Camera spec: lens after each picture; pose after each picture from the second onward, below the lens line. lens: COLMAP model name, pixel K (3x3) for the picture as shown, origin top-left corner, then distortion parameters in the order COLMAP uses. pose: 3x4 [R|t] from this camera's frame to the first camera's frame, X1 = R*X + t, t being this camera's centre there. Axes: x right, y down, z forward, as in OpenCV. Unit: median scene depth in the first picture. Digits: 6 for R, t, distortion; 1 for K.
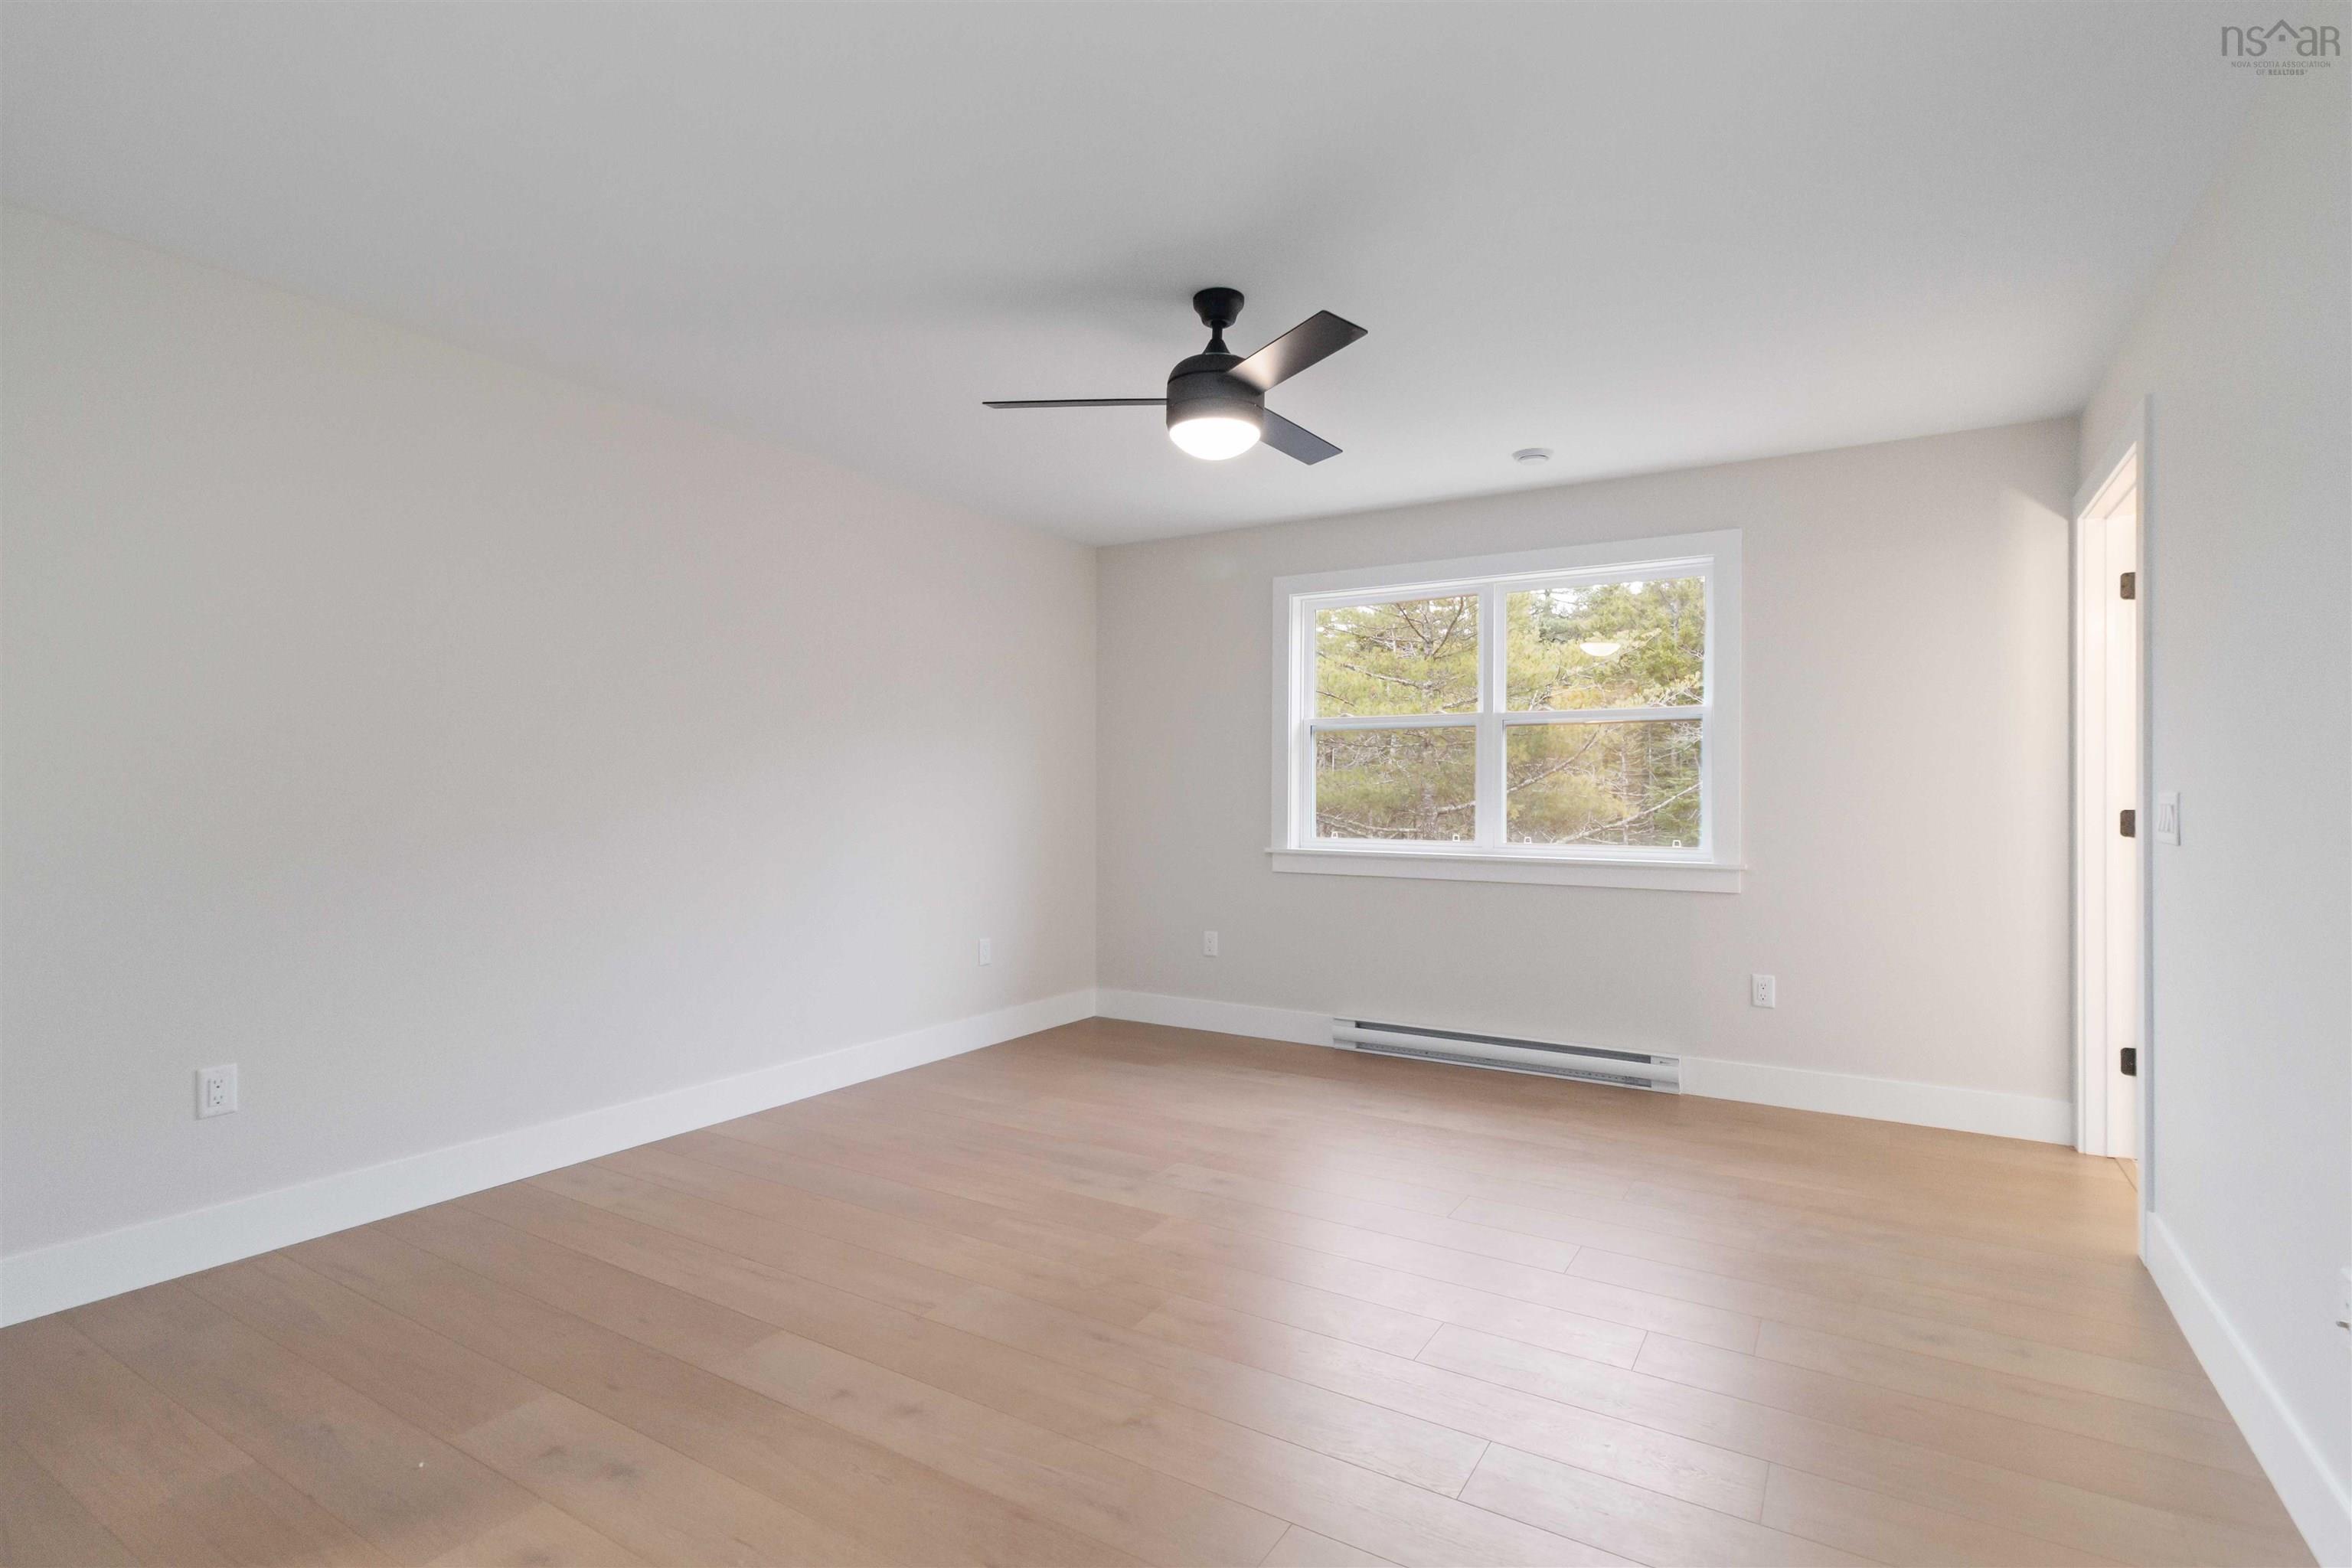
lens RADIAL K [[1111.2, 0, 1211.1], [0, 1111.2, 779.0], [0, 0, 1]] dist [0.002503, -0.000369]
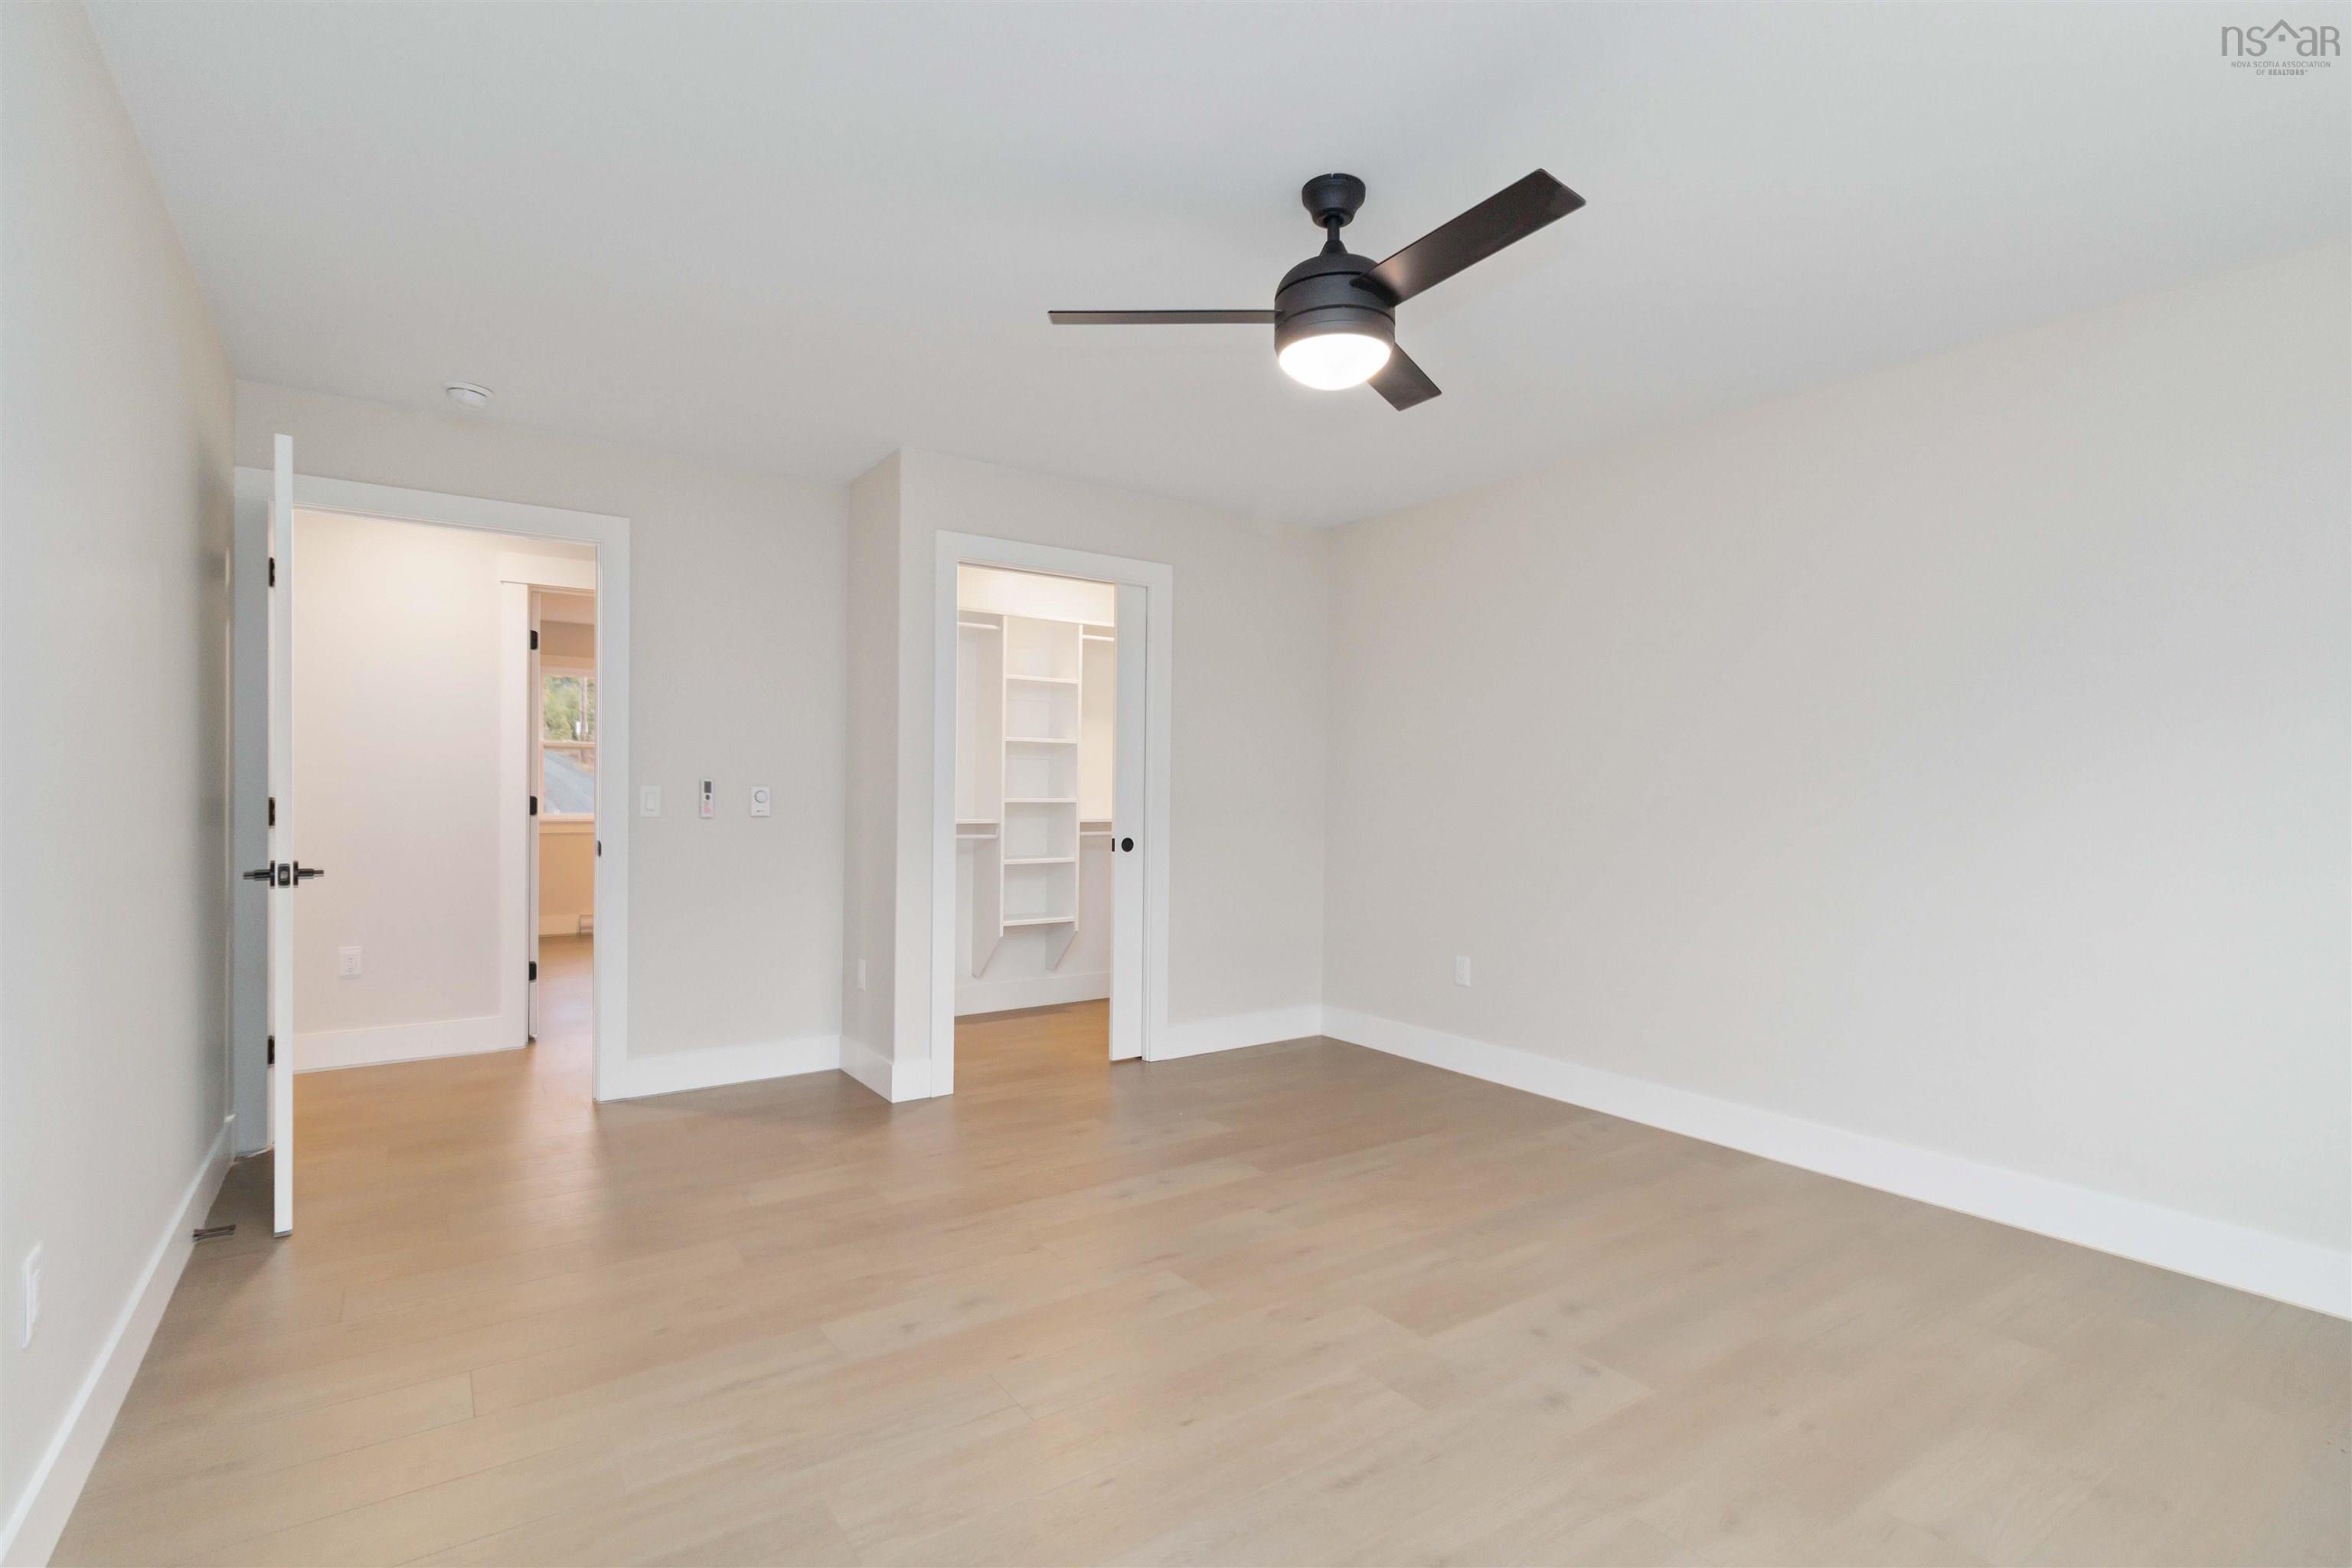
lens RADIAL K [[1111.2, 0, 1211.1], [0, 1111.2, 779.0], [0, 0, 1]] dist [0.002503, -0.000369]
pose [[-0.385097, -0.011711, -0.922802, 0.840893], [-0.005124, 0.999931, -0.010551, -0.001242], [0.922862, 0.000665, -0.385130, 1.272759]]
